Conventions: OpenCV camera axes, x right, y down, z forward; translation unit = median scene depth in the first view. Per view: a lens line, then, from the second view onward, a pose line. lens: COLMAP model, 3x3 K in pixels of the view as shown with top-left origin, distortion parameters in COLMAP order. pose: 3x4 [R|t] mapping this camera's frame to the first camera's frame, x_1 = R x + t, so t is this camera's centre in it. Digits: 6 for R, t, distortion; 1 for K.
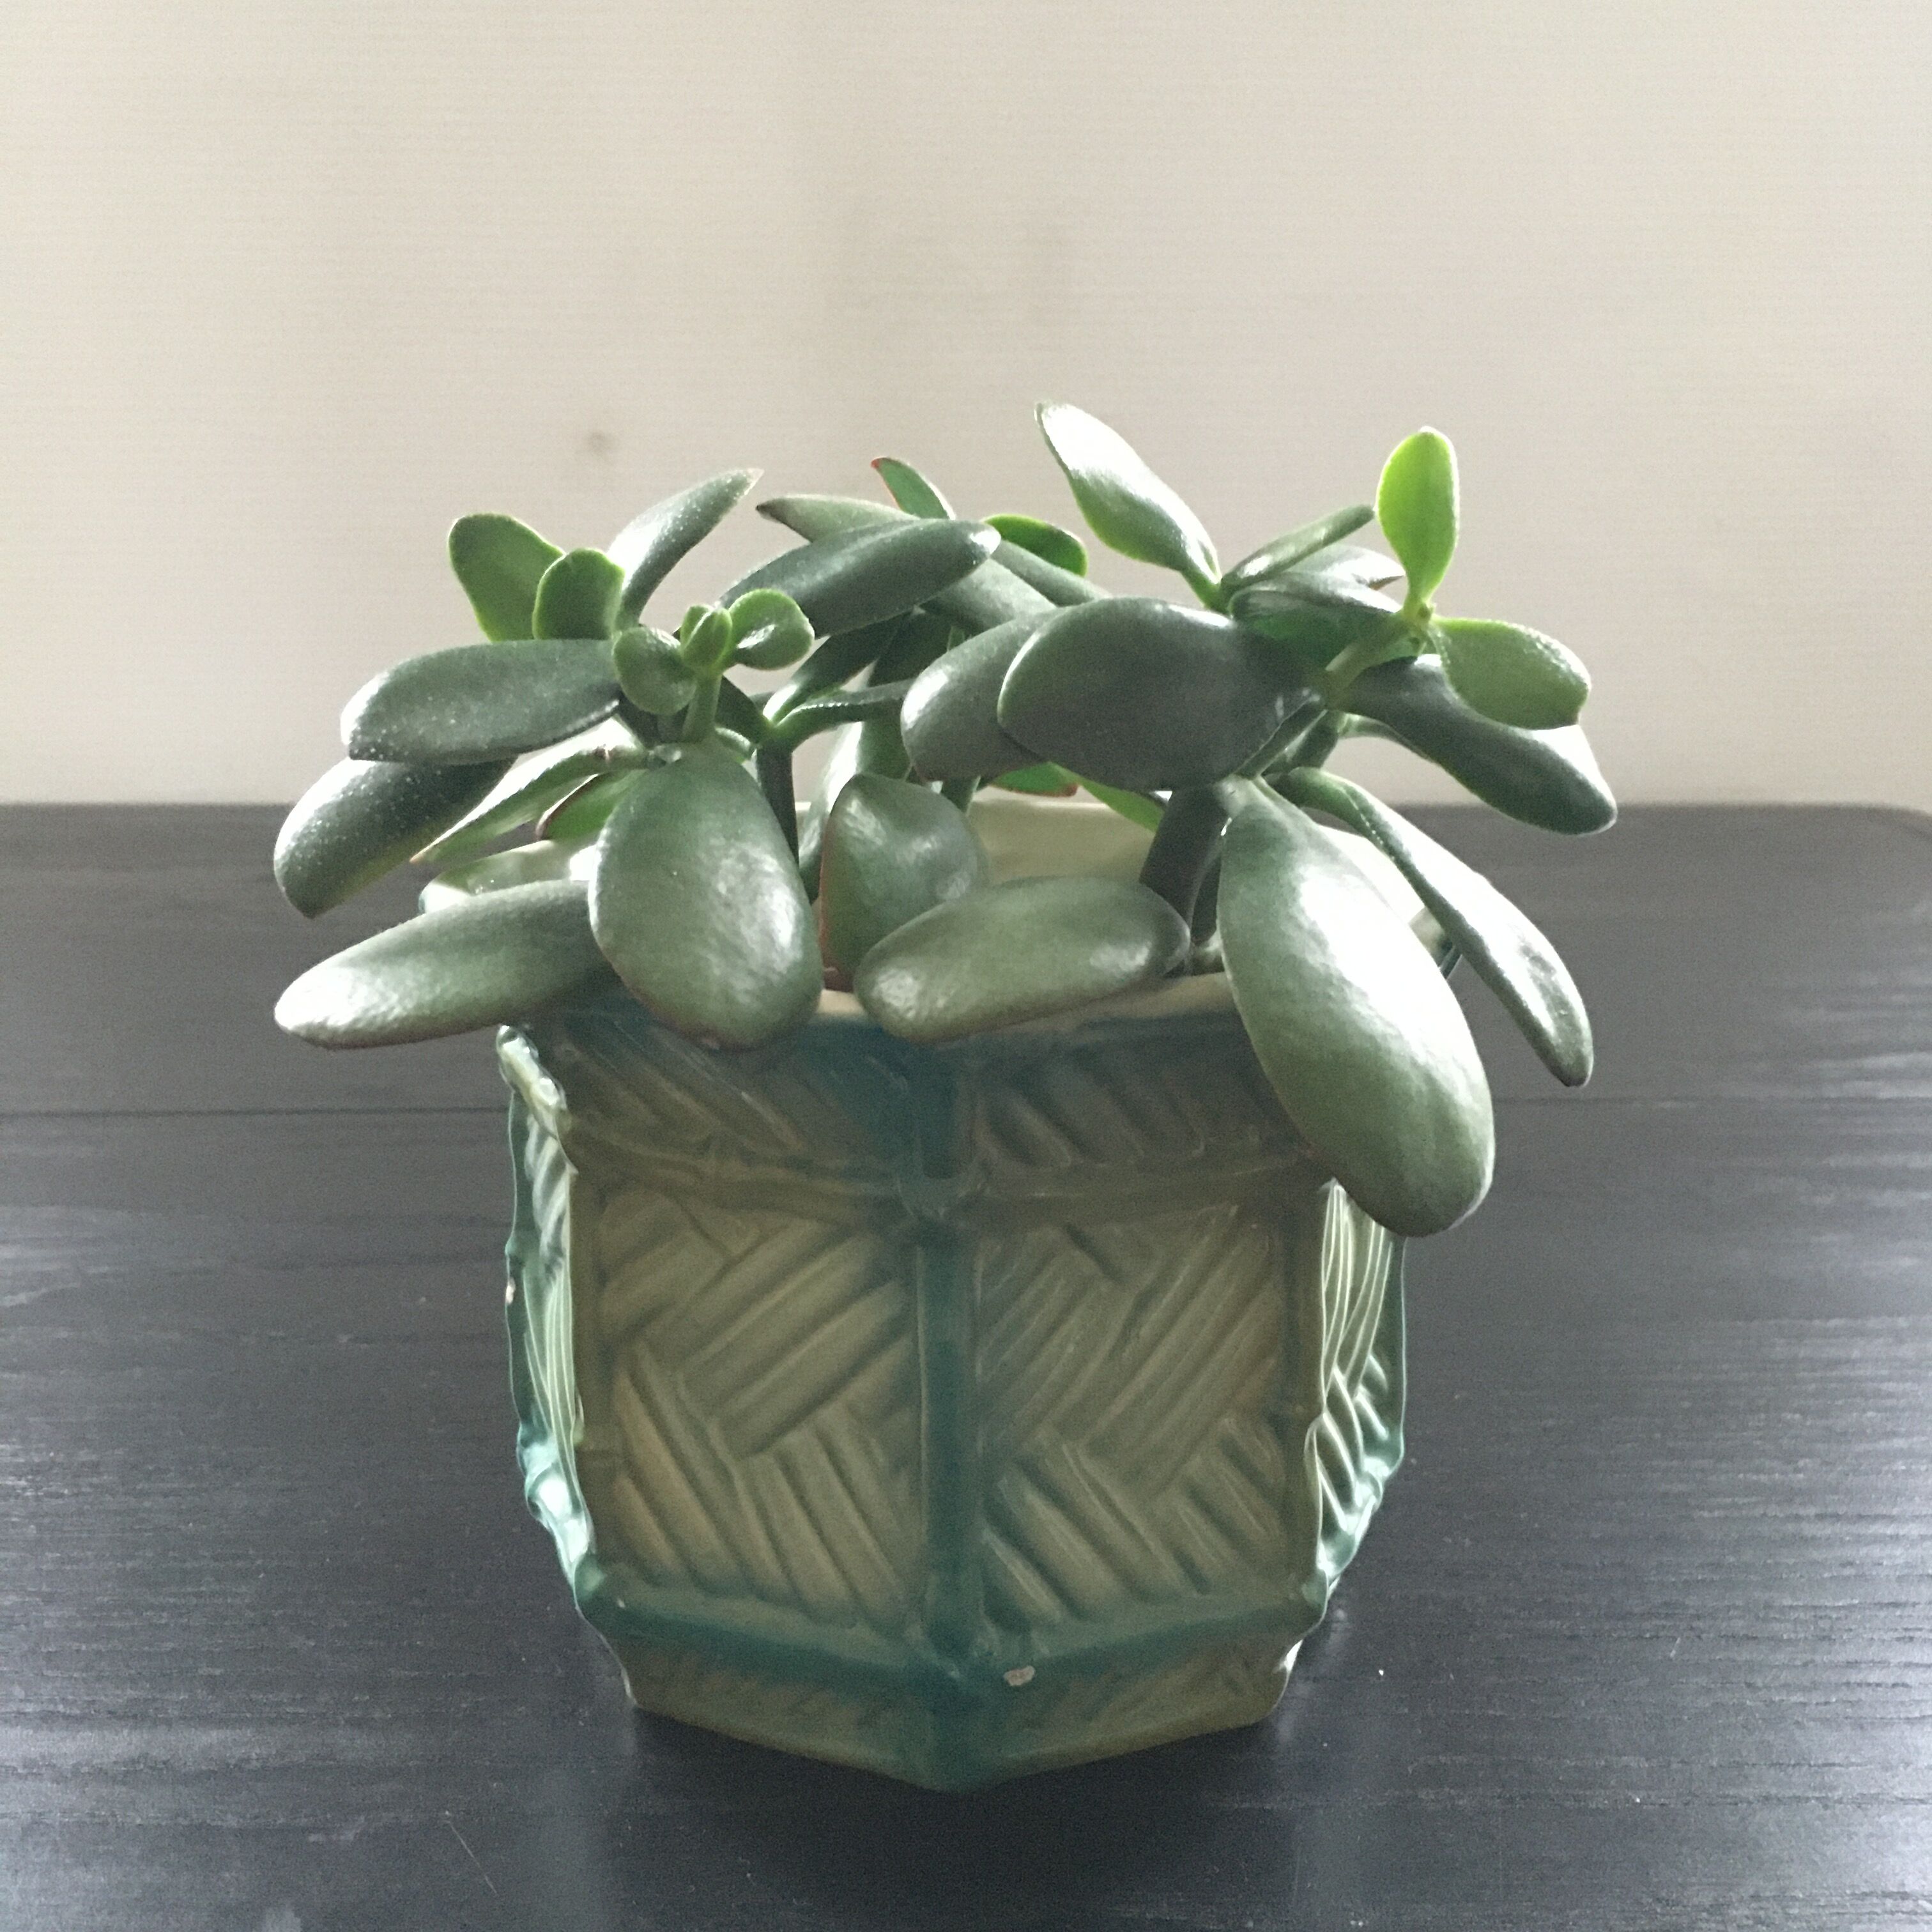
lens RADIAL K [[2243.3, 0, 966.0], [0, 2243.3, 966.0], [0, 0, 1]] dist [0.027534, -0.021154]
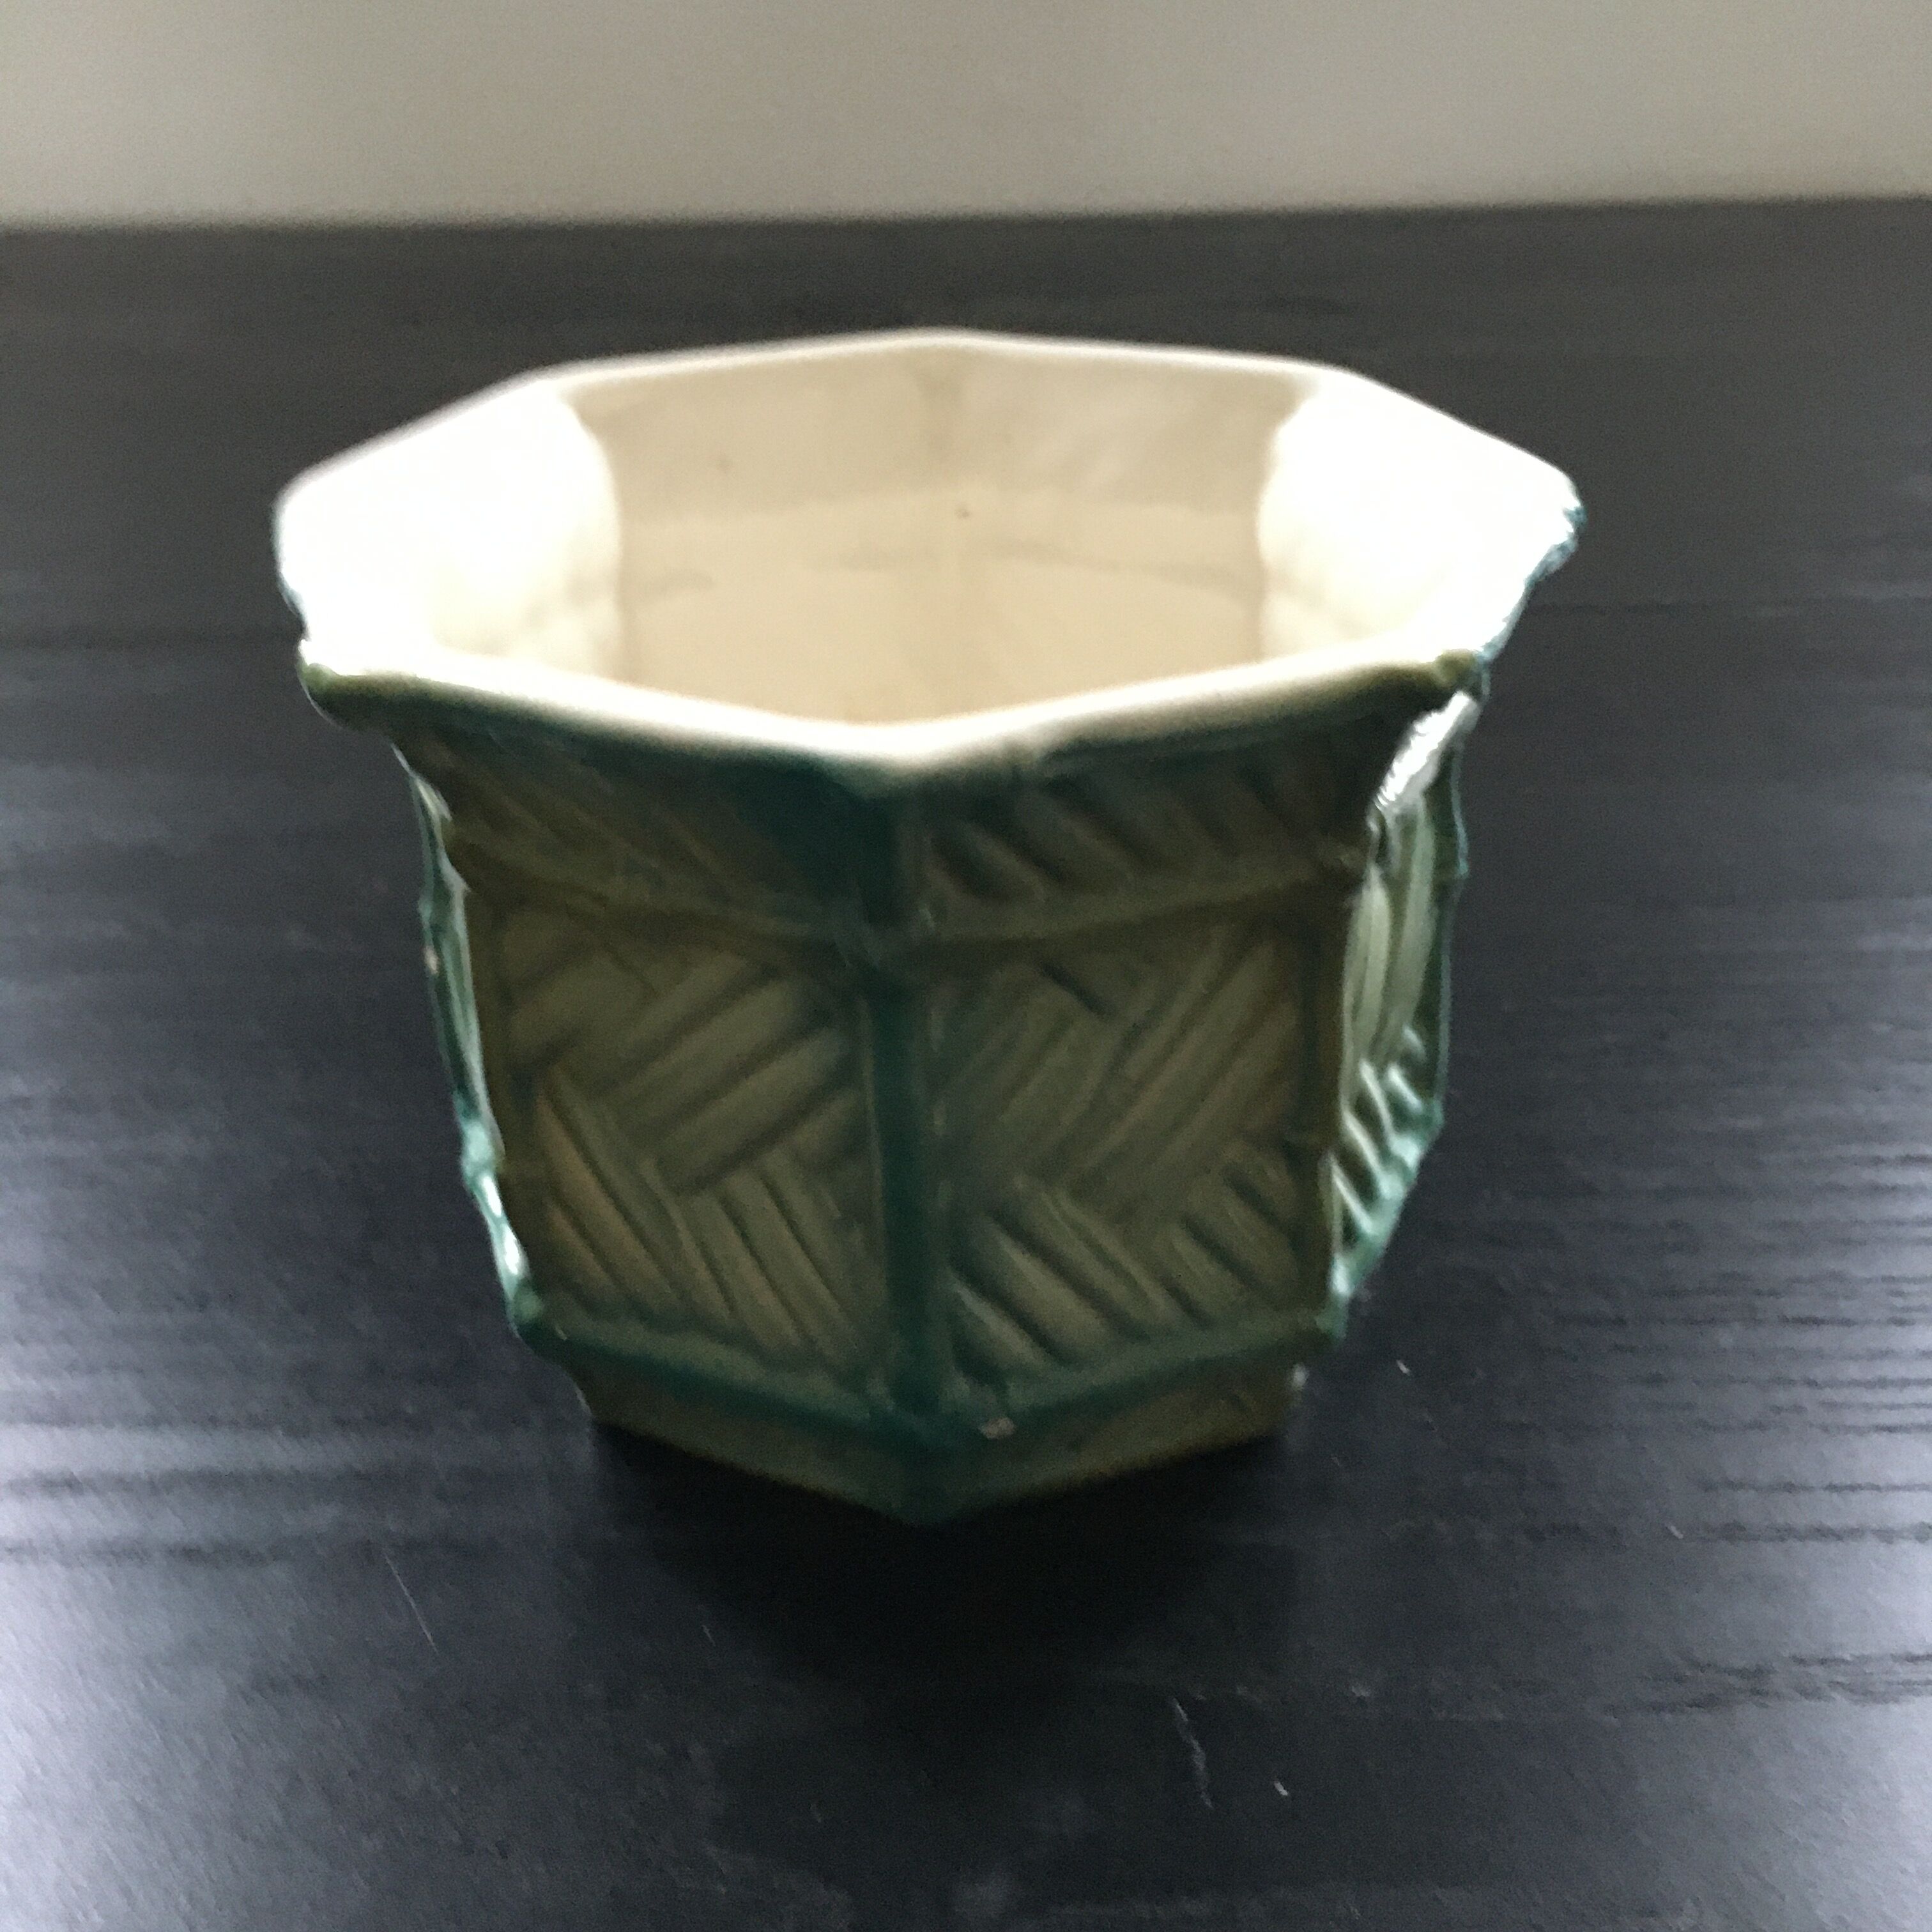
lens RADIAL K [[2243.3, 0, 966.0], [0, 2243.3, 966.0], [0, 0, 1]] dist [0.027534, -0.021154]
pose [[0.999366, -0.004932, -0.035269, 0.043957], [0.014540, 0.960568, 0.277664, -0.110212], [0.032508, -0.278001, 0.960031, 0.177292]]
